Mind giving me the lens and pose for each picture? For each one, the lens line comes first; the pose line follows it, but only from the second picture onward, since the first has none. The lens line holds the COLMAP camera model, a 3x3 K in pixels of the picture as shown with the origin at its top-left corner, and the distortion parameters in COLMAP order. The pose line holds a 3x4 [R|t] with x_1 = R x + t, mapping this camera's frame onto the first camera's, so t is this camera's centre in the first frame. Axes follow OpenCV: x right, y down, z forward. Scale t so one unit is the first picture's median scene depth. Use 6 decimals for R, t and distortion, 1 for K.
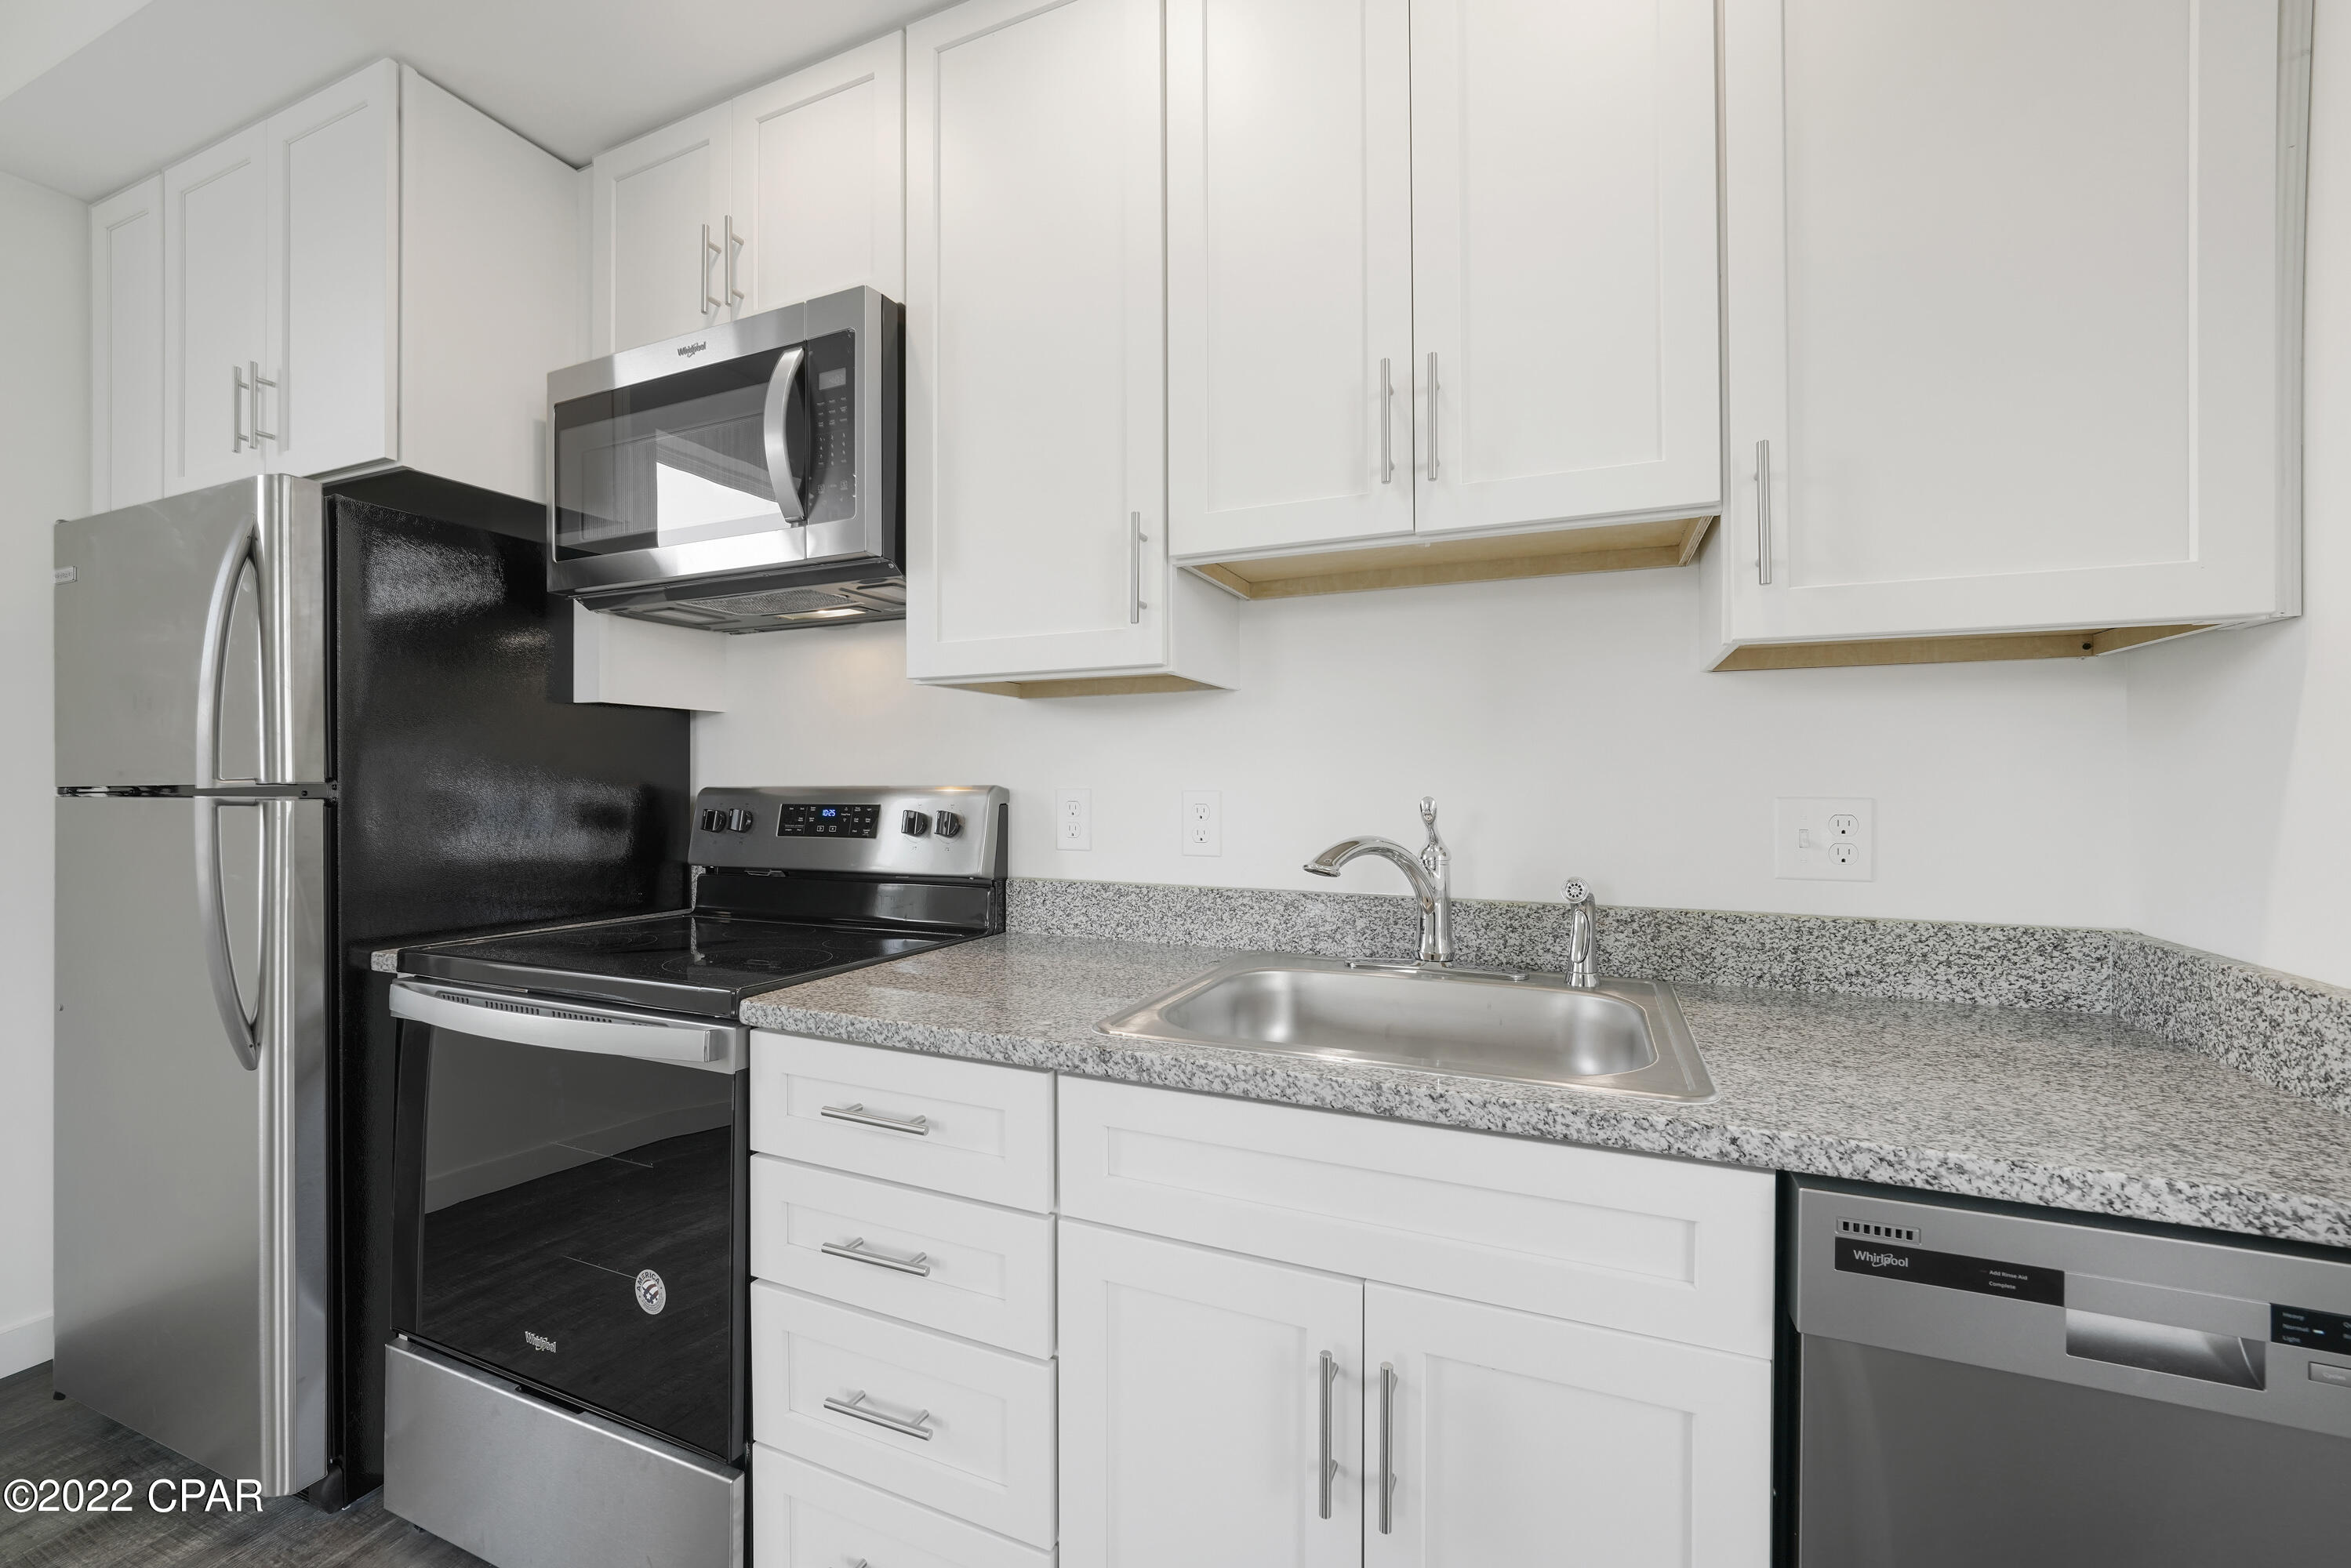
lens RADIAL K [[936.8, 0, 1176.1], [0, 936.8, 783.5], [0, 0, 1]] dist [-0.016847, -0.000083]
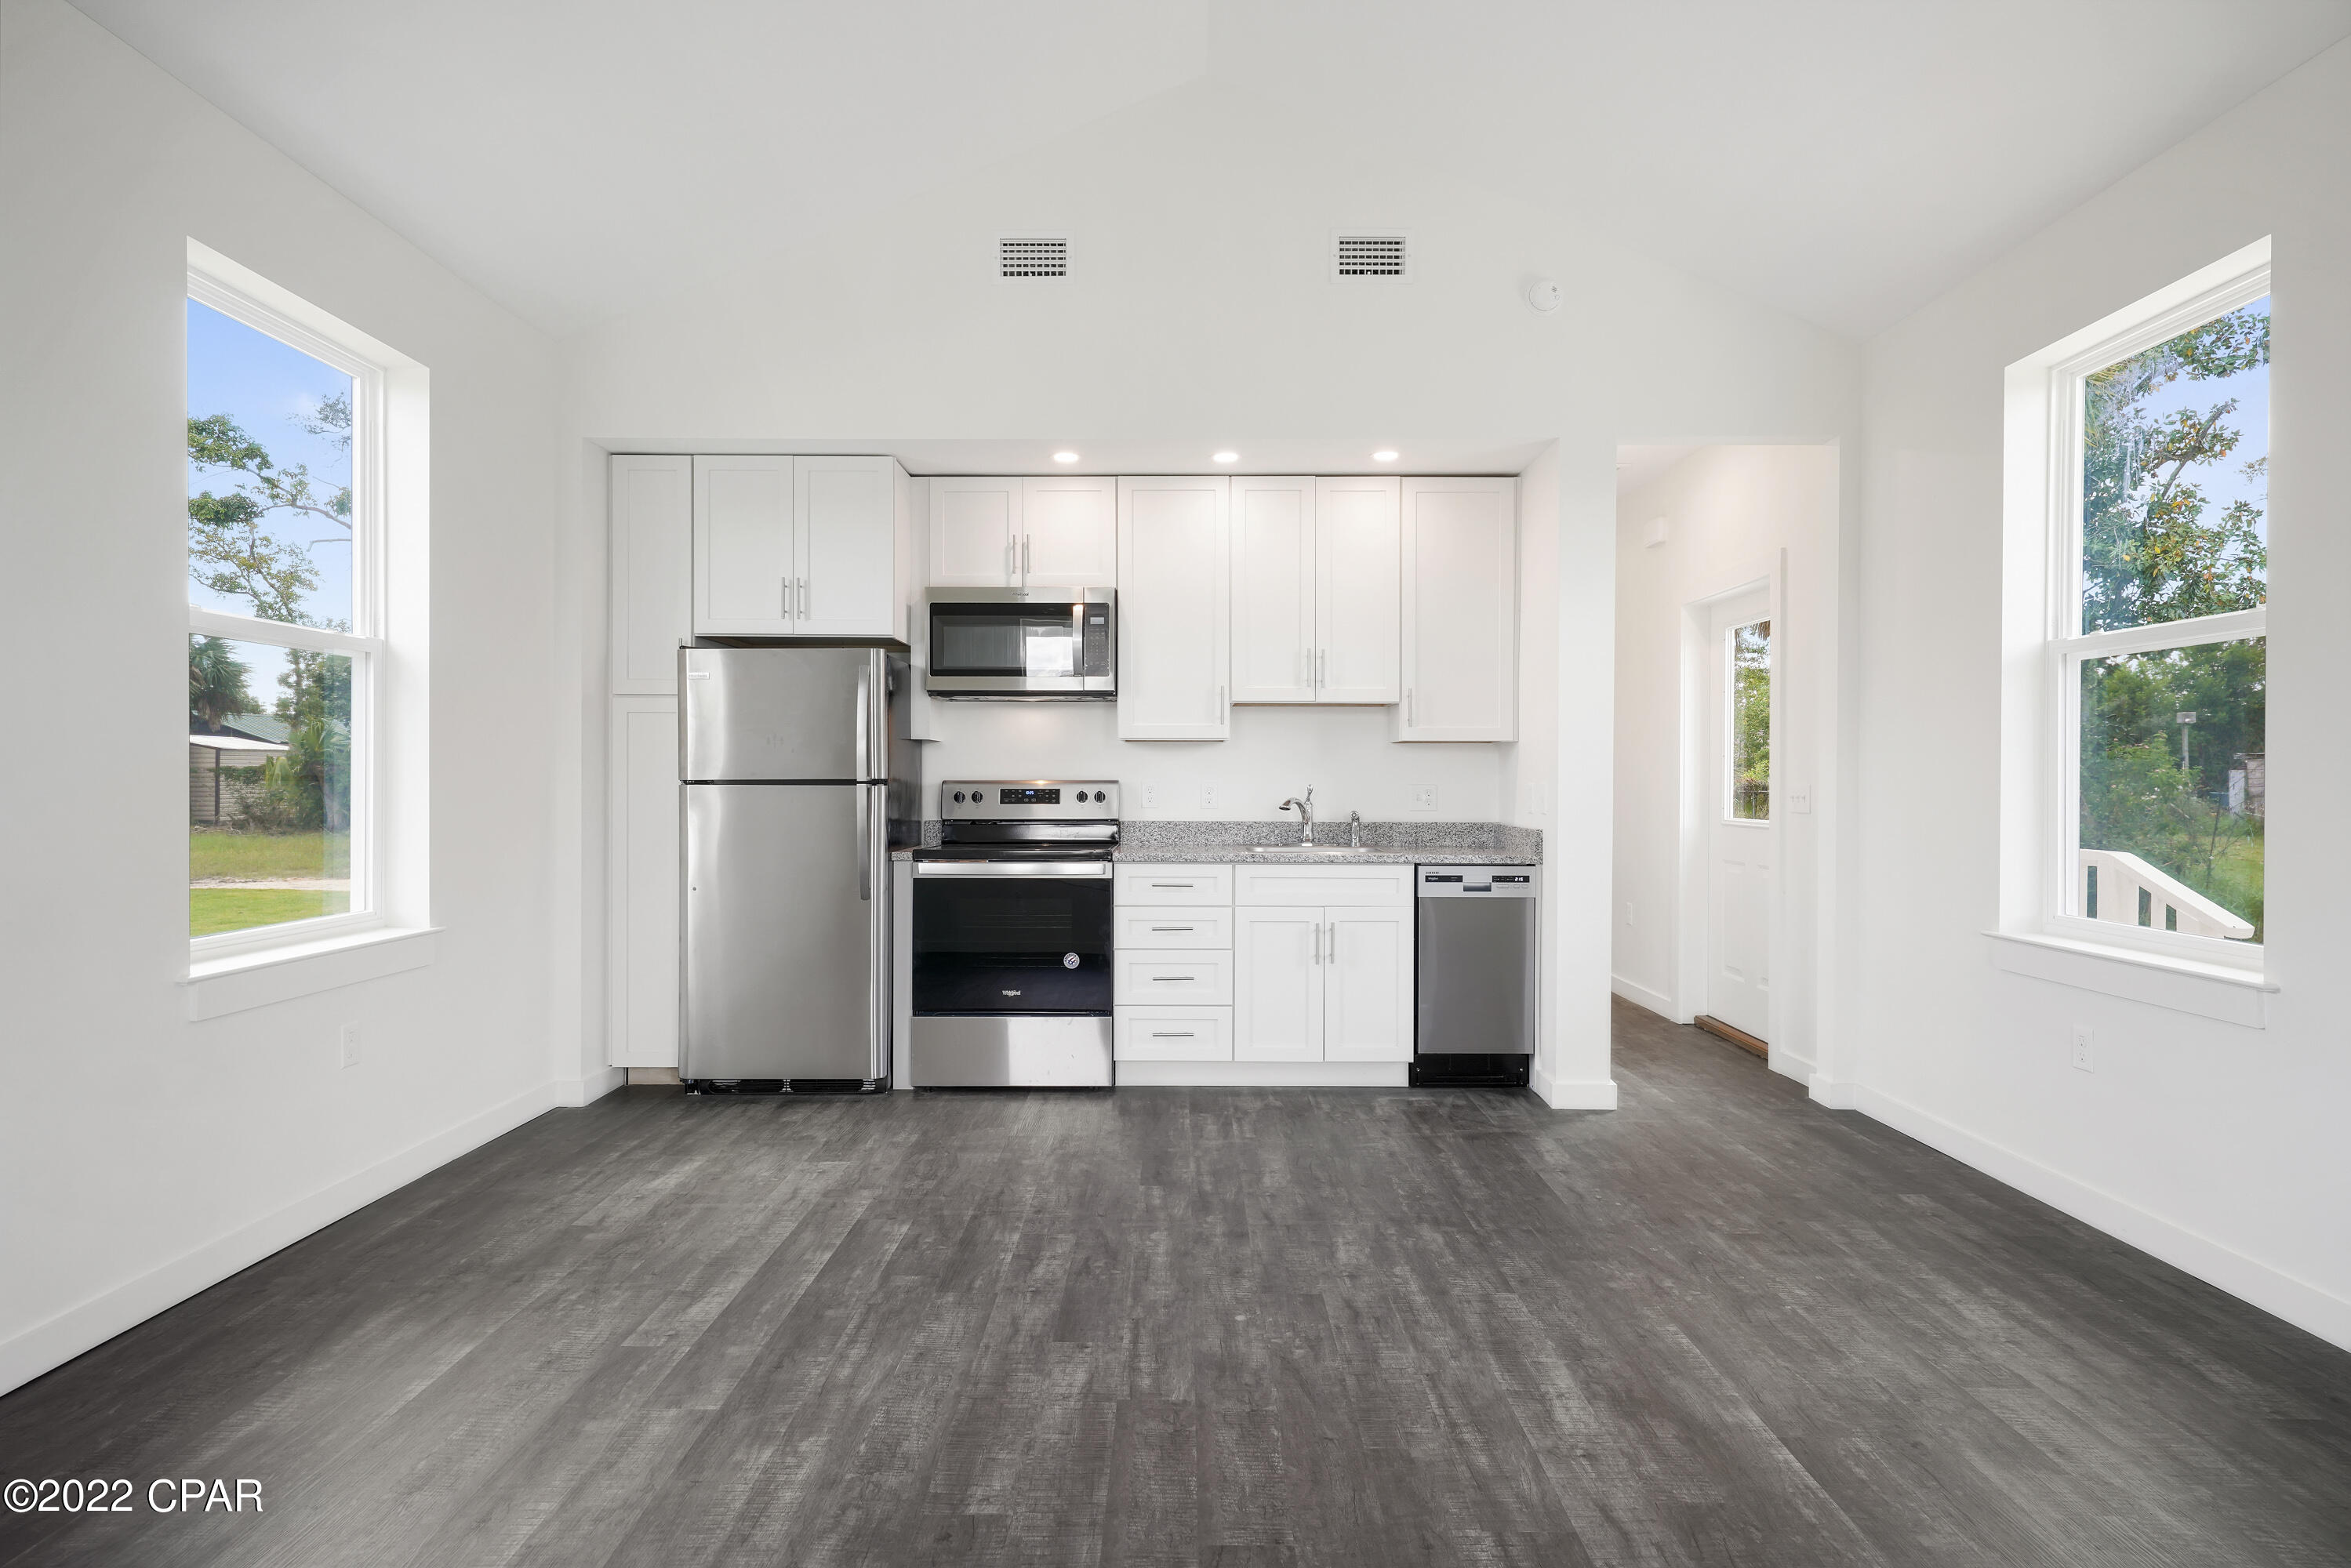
lens RADIAL K [[1273.0, 0, 1175.7], [0, 1273.0, 785.0], [0, 0, 1]] dist [0.003092, 0.000685]
pose [[0.914498, 0.001009, 0.404588, -1.844470], [-0.003642, 0.999977, 0.005739, -0.005928], [-0.404573, -0.006722, 0.914481, -2.648219]]
